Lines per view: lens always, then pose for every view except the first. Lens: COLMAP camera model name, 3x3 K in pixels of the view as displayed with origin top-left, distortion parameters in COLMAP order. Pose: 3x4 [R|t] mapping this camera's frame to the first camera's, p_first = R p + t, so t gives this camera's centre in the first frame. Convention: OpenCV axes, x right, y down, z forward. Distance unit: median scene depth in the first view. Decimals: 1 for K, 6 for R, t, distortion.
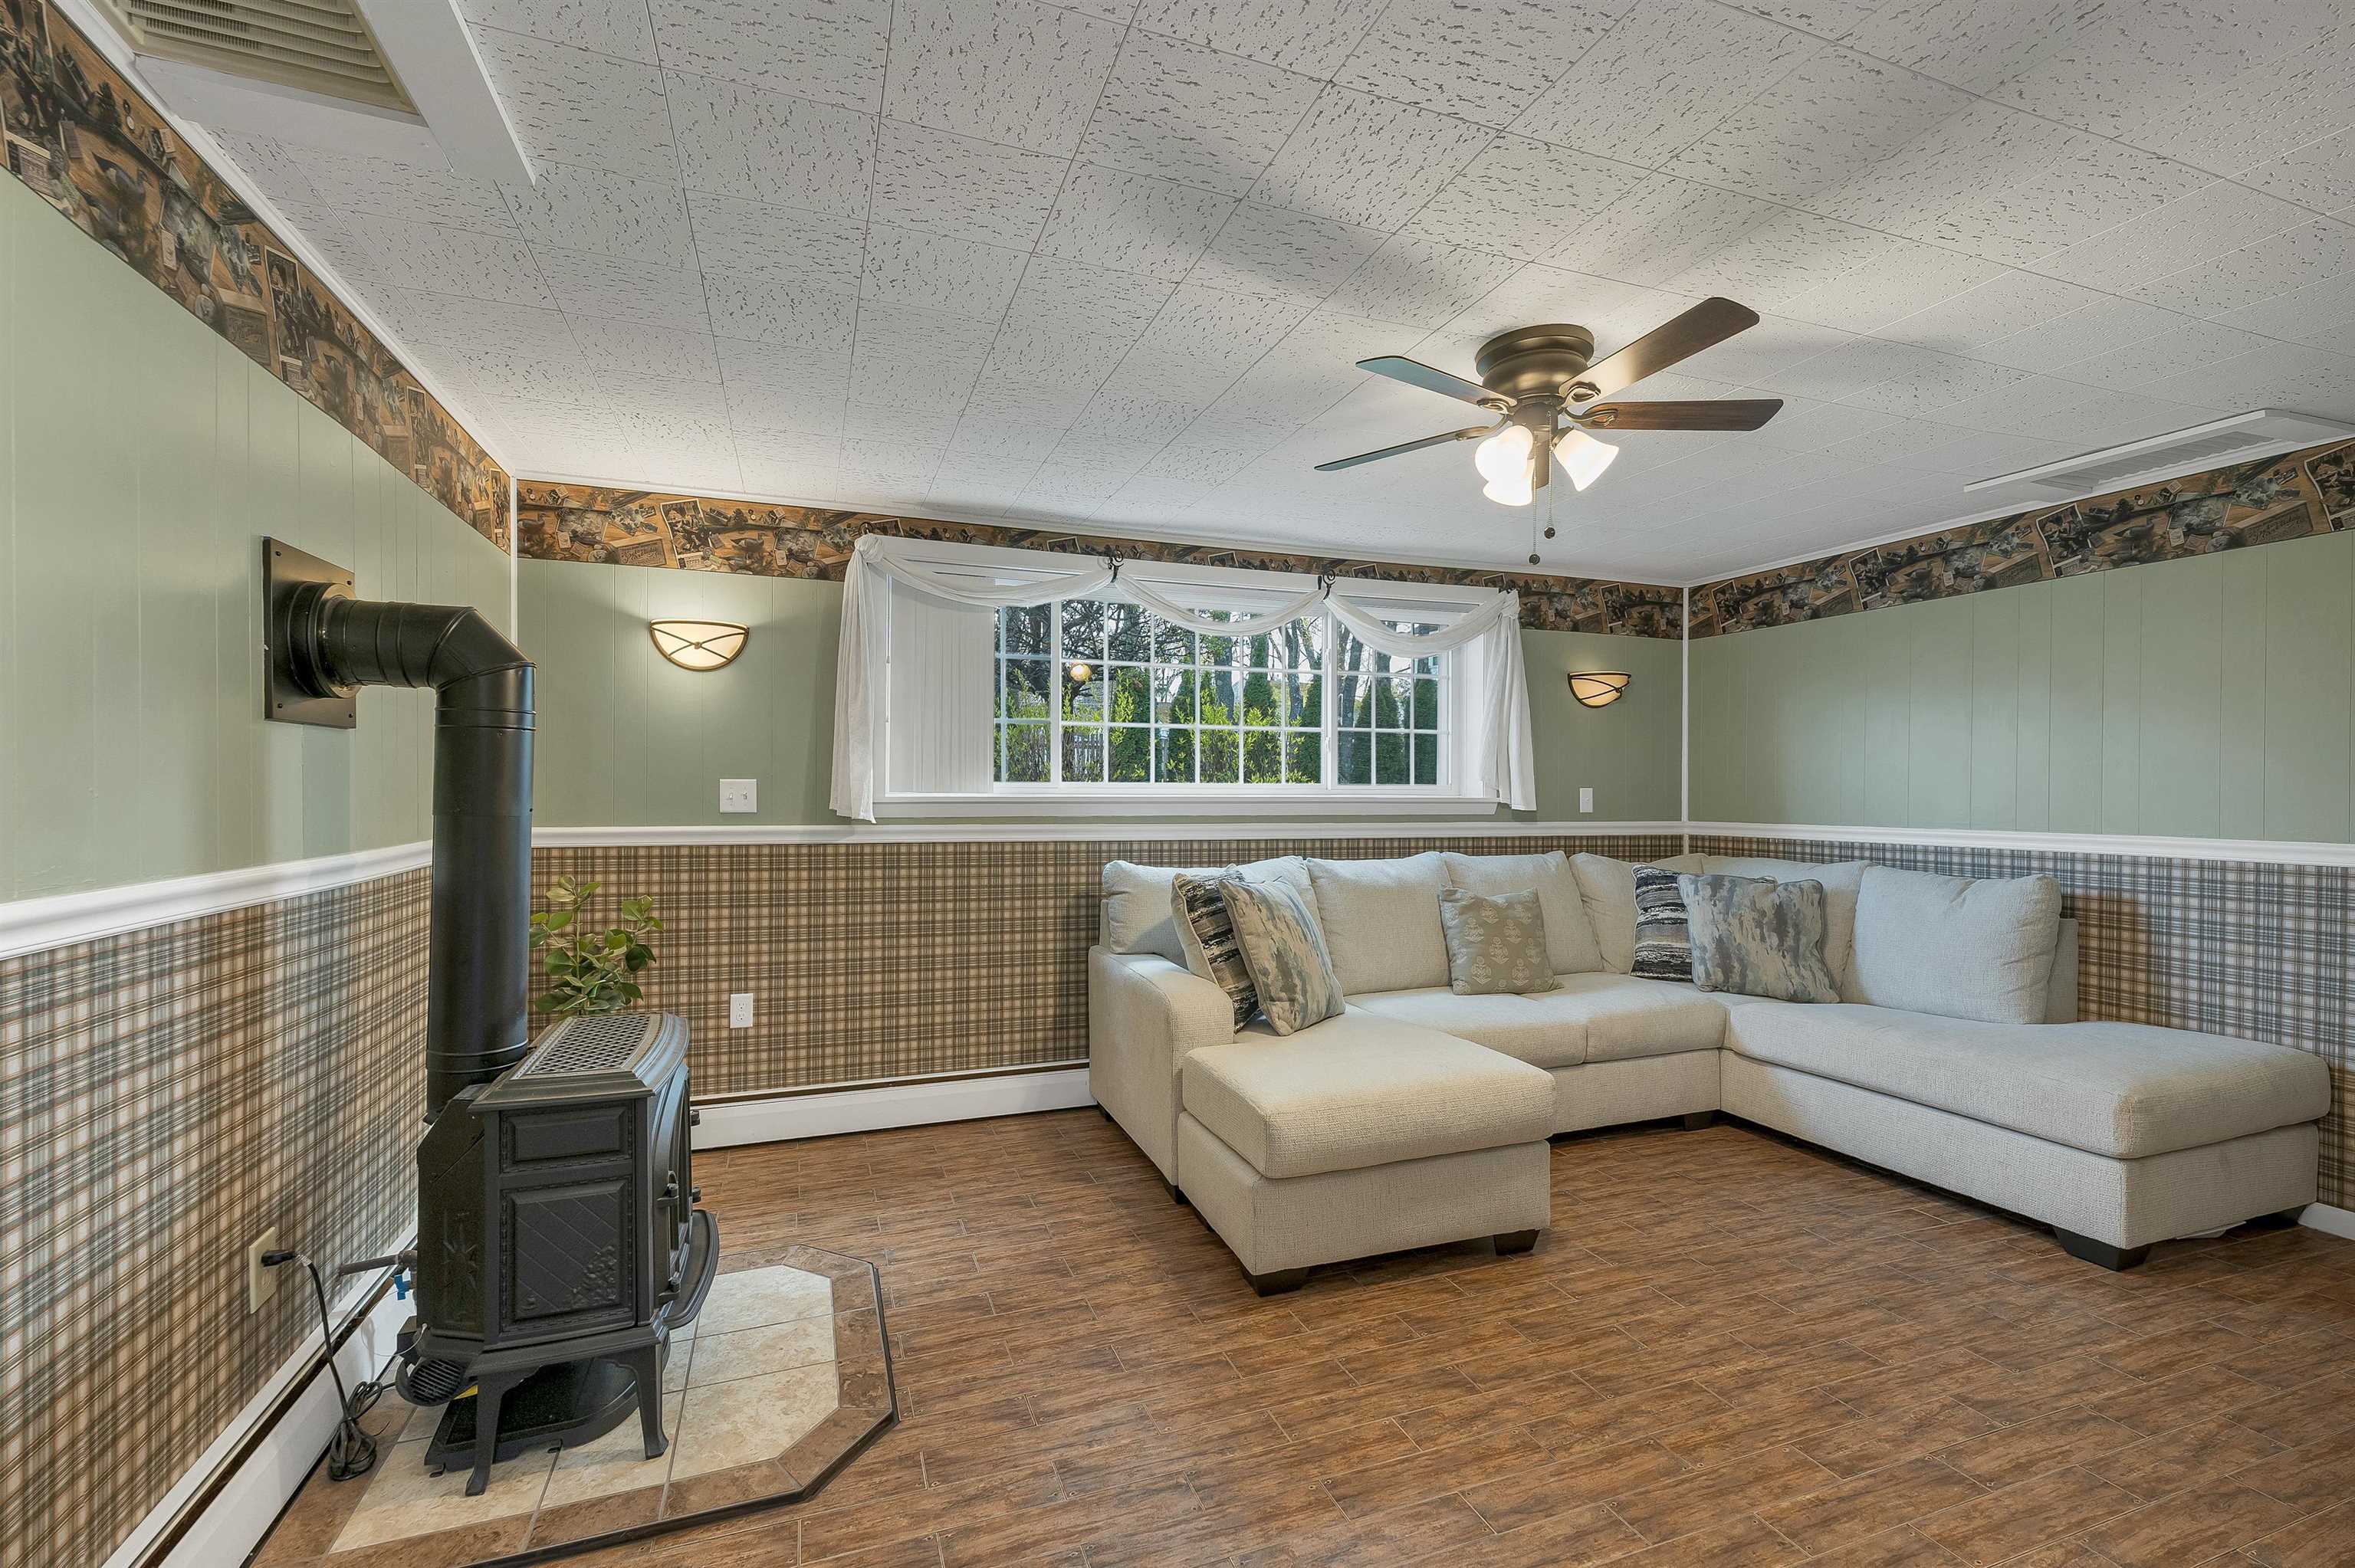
lens RADIAL K [[986.1, 0, 1178.1], [0, 986.1, 793.0], [0, 0, 1]] dist [0.001238, 0.000224]
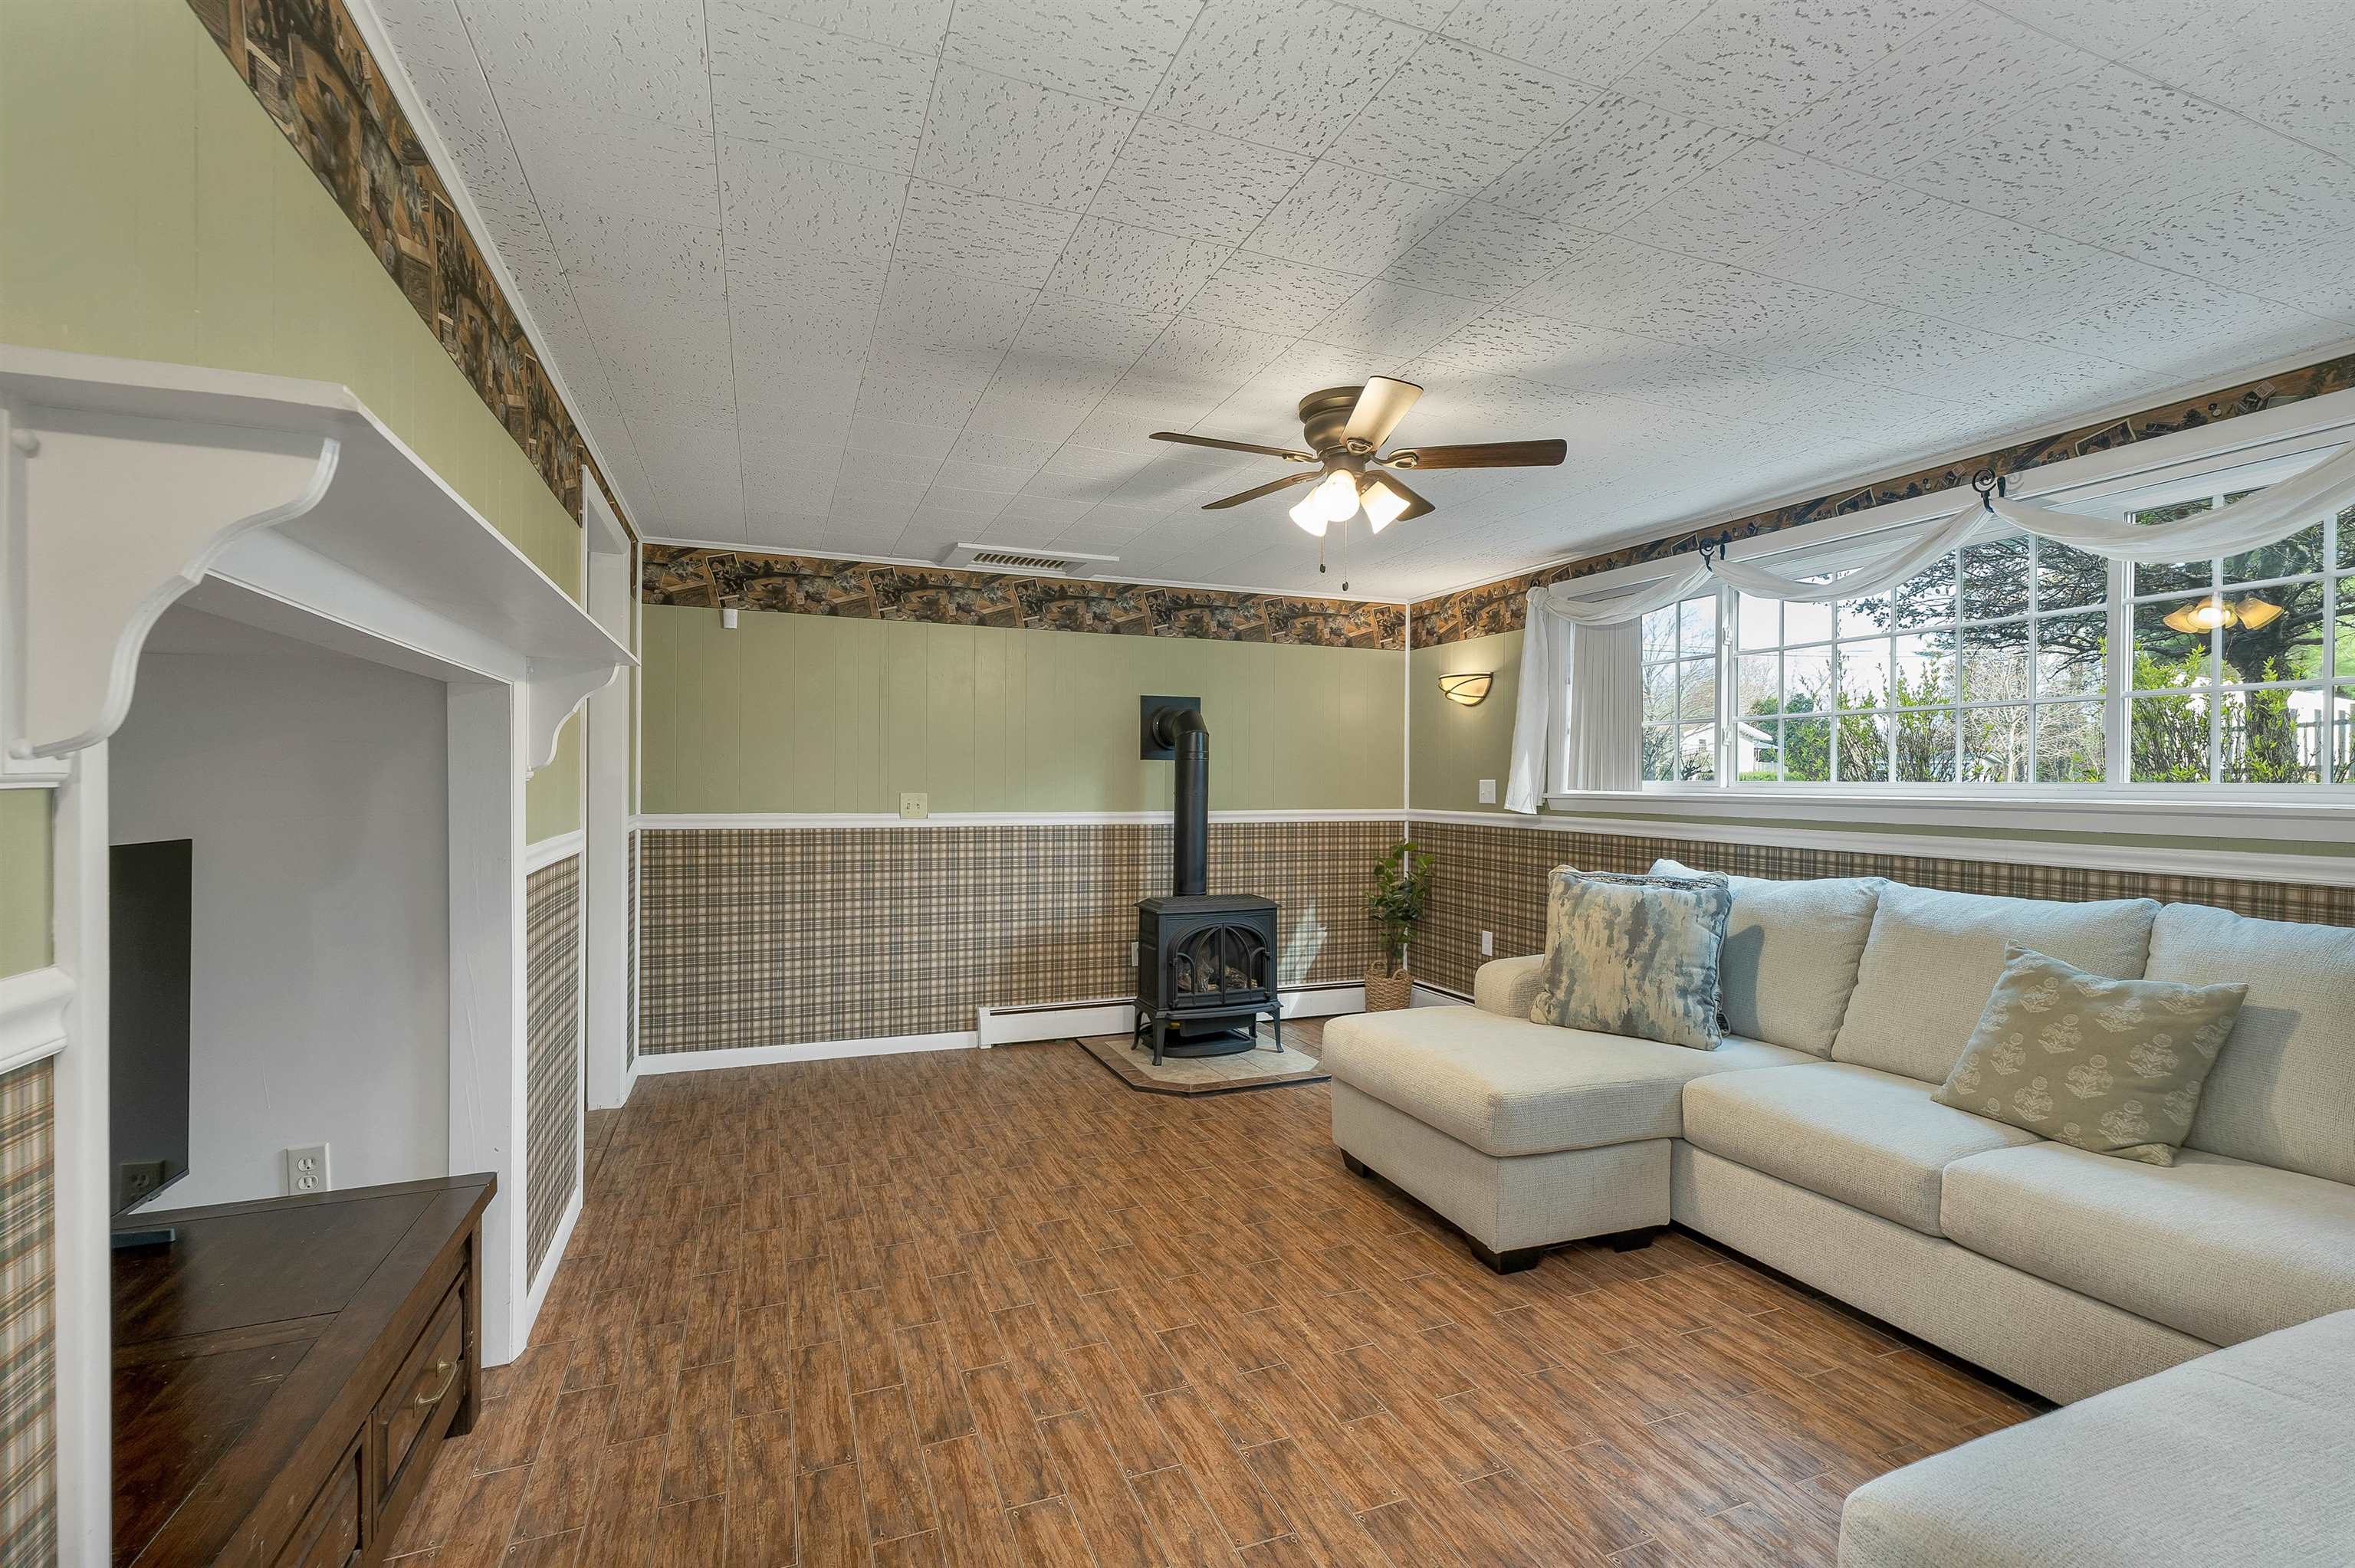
lens RADIAL K [[1043.0, 0, 1188.1], [0, 1043.0, 785.0], [0, 0, 1]] dist [-0.000270, 0.000095]
pose [[0.042087, -0.001427, -0.999113, 1.049111], [-0.012433, 0.999921, -0.001952, 0.001653], [0.999037, 0.012504, 0.042066, 0.512888]]
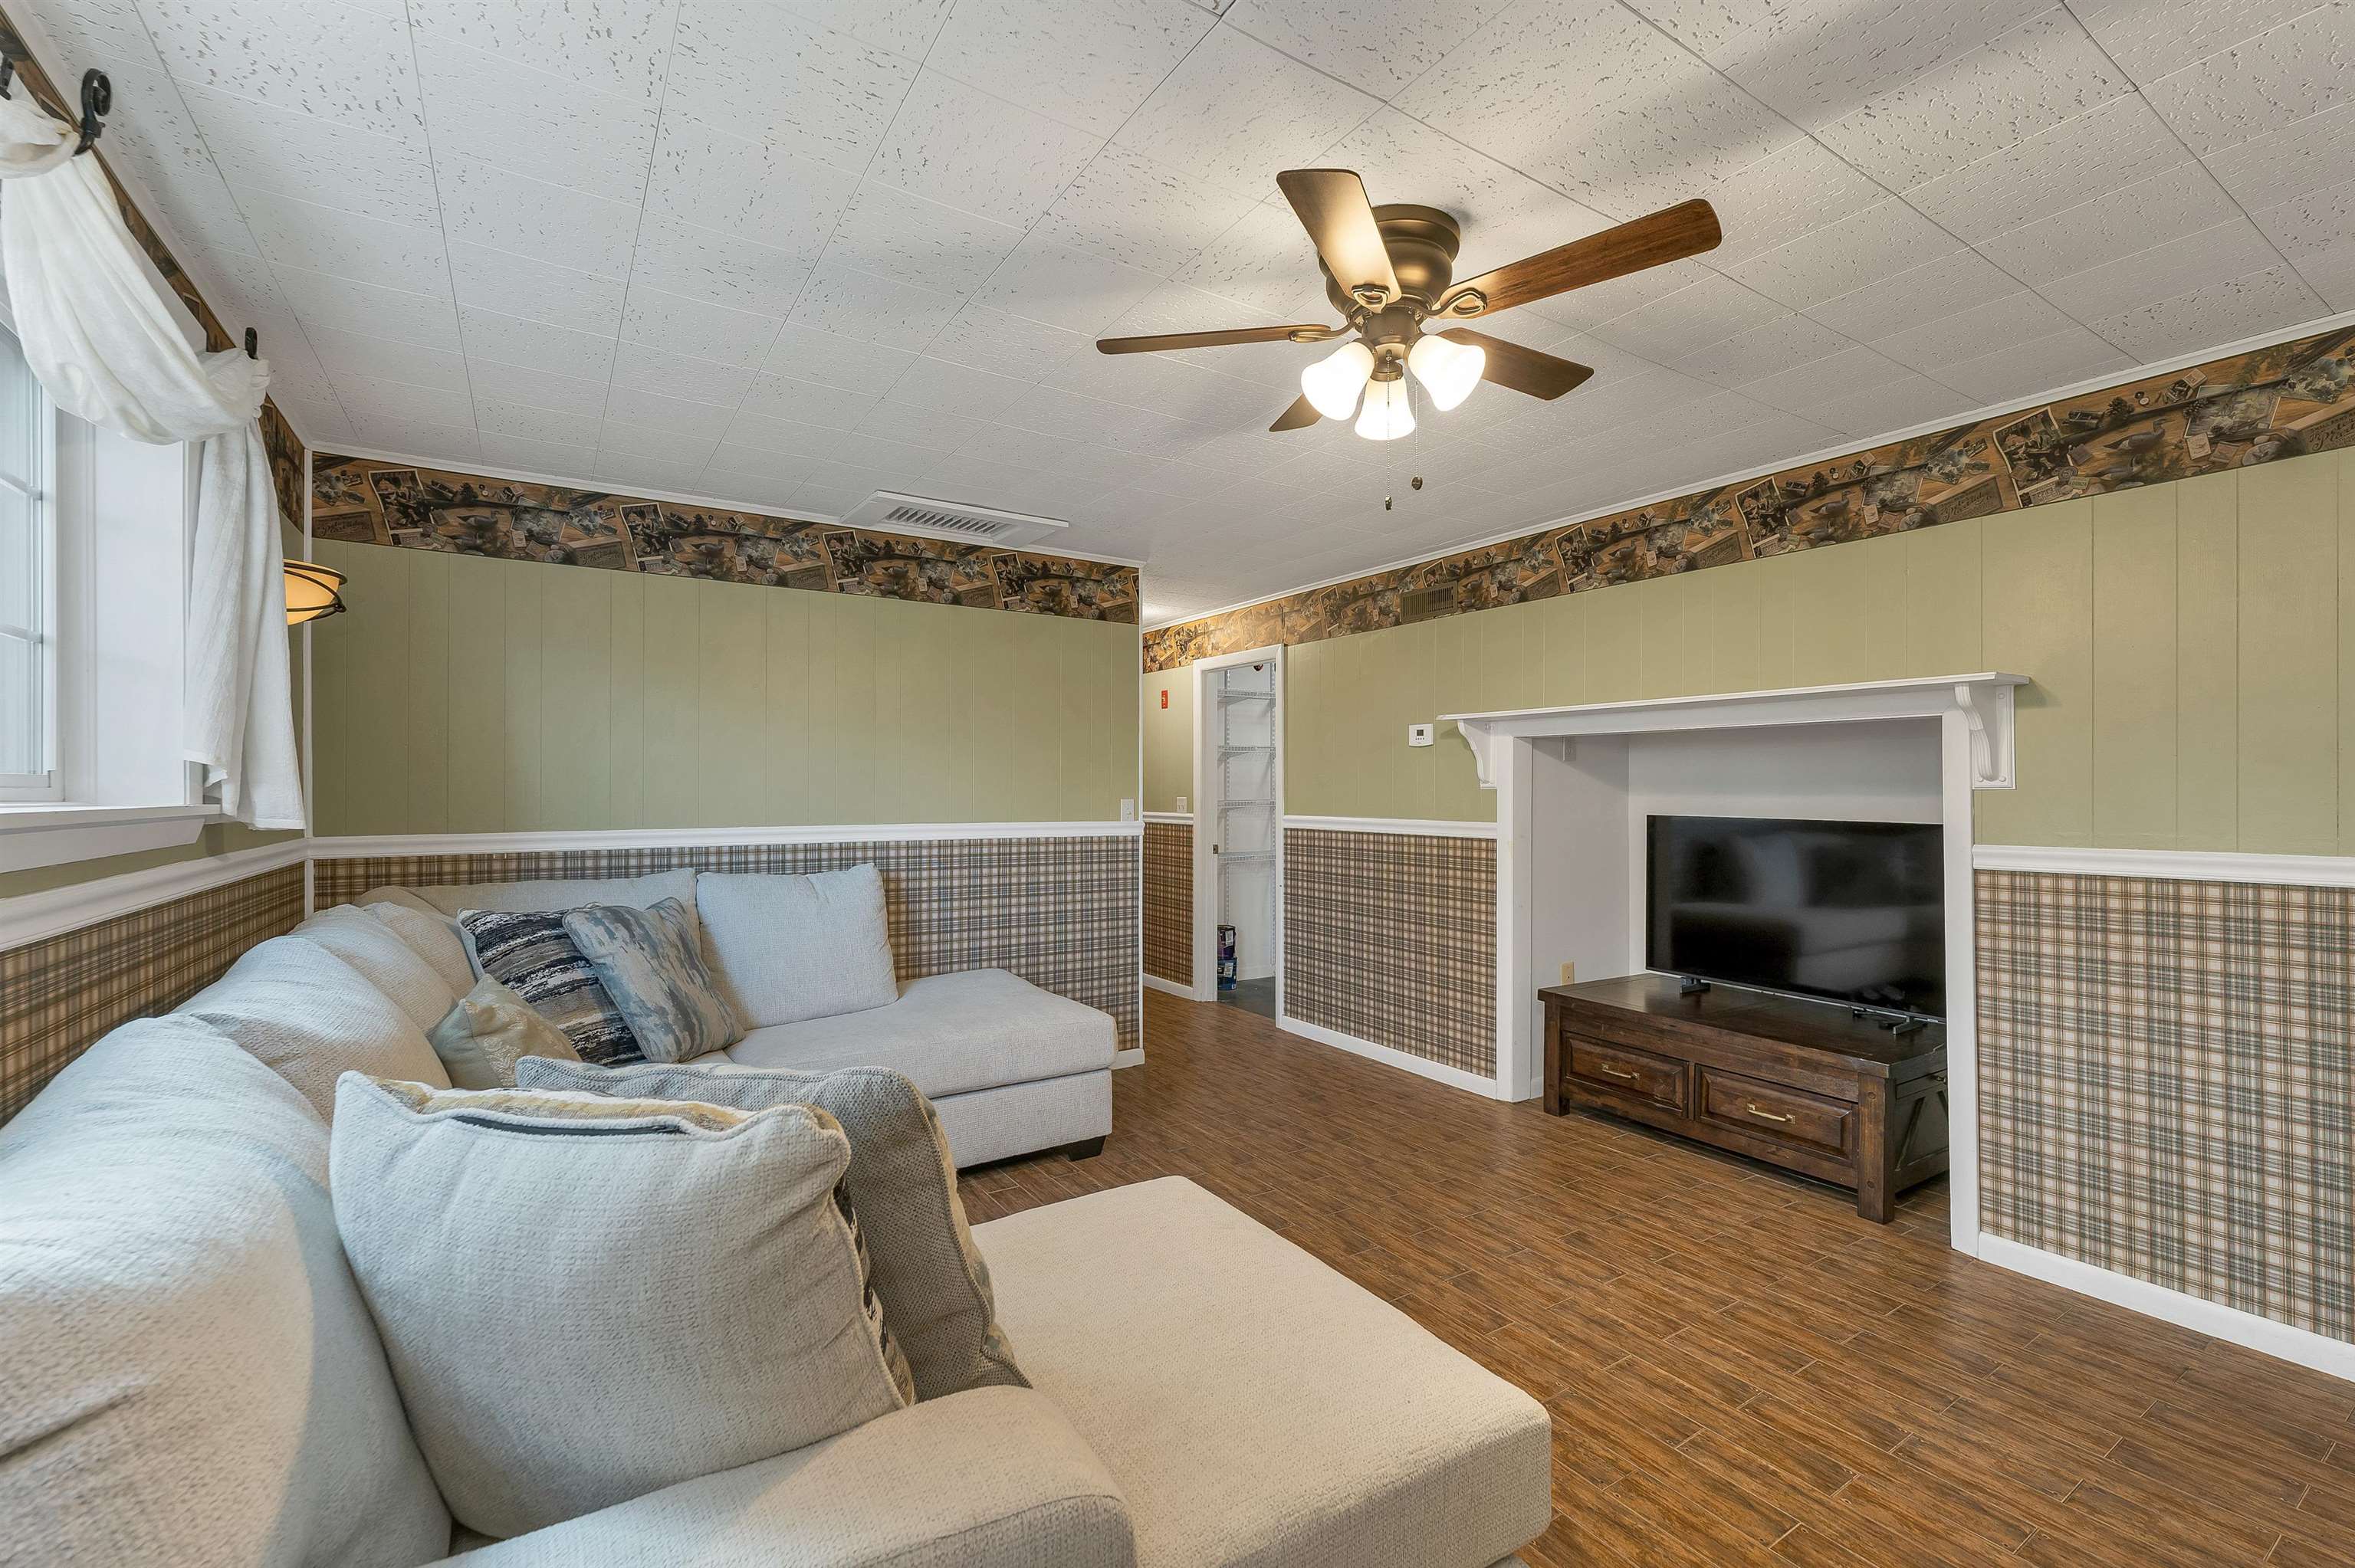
lens RADIAL K [[986.1, 0, 1163.1], [0, 986.1, 782.1], [0, 0, 1]] dist [0.001238, 0.000224]
pose [[-0.202035, 0.000888, 0.979378, -0.263588], [0.000631, 0.999999, -0.000776, -0.006324], [-0.979378, 0.000462, -0.202035, 0.899139]]
